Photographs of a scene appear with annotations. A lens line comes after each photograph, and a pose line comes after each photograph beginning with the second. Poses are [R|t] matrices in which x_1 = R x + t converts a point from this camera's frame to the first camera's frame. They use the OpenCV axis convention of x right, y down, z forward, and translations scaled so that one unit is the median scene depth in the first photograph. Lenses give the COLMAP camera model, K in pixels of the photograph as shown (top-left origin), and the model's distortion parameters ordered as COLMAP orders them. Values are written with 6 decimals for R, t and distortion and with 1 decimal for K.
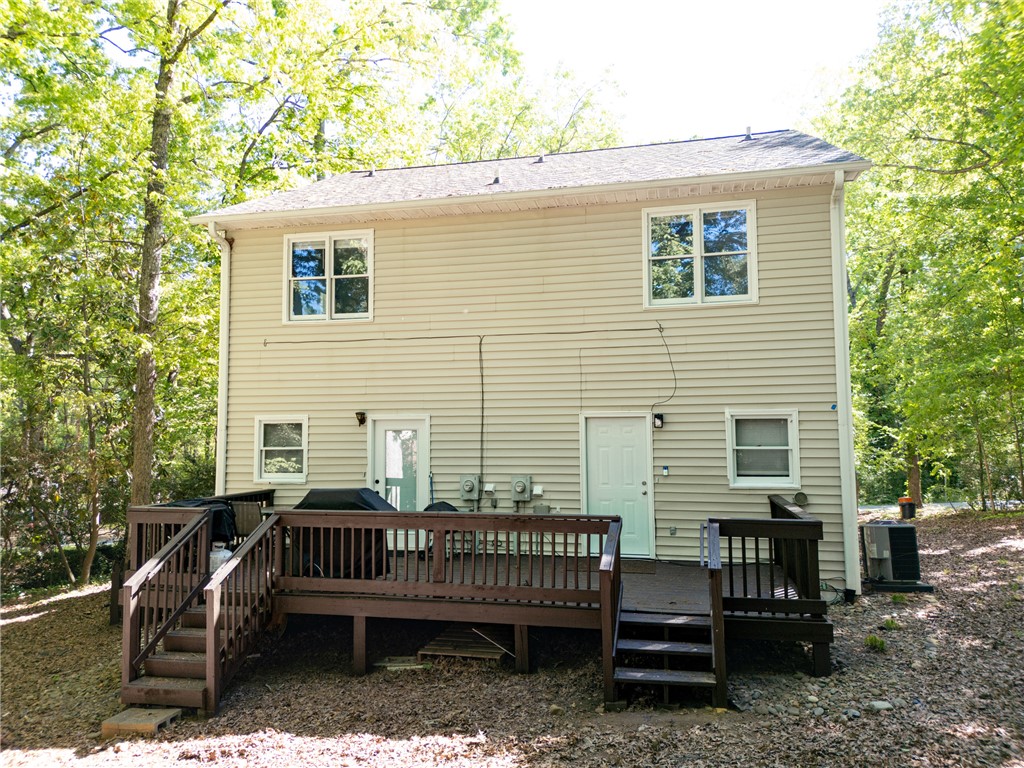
lens RADIAL K [[729.5, 0, 512.0], [0, 729.5, 384.0], [0, 0, 1]] dist [0.071088, -0.001575]
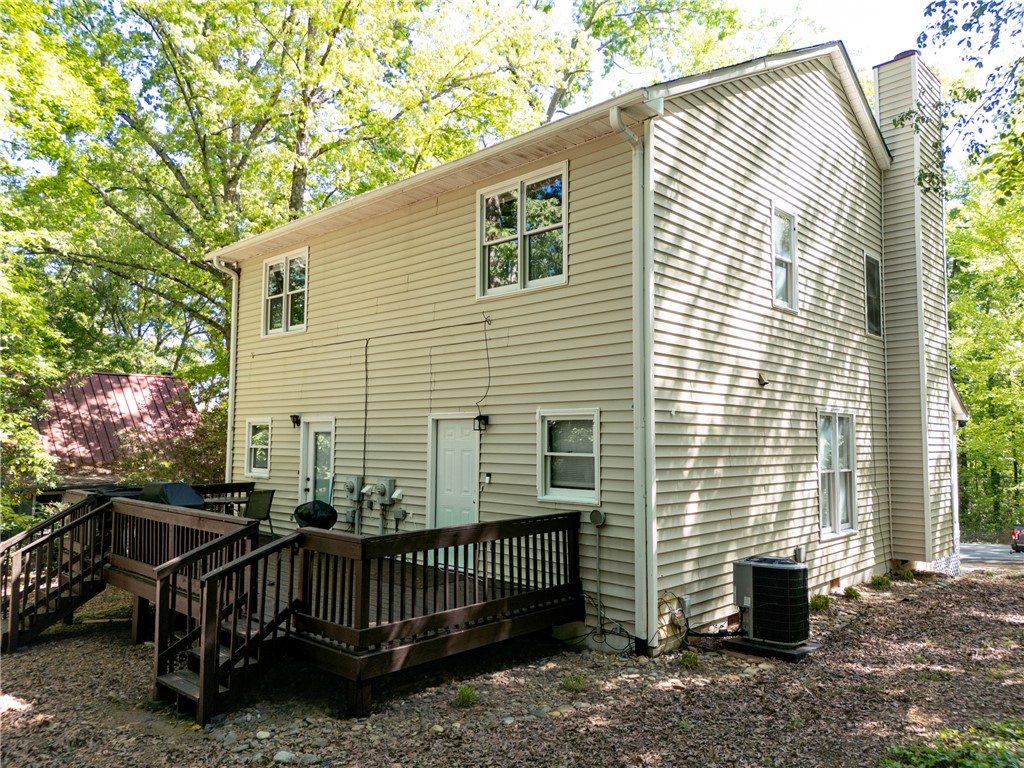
lens RADIAL K [[729.5, 0, 512.0], [0, 729.5, 384.0], [0, 0, 1]] dist [0.071088, -0.001575]
pose [[0.863216, -0.023388, -0.504293, 0.666129], [0.015885, 0.999690, -0.019173, 0.019807], [0.504585, 0.008540, 0.863319, 0.232755]]
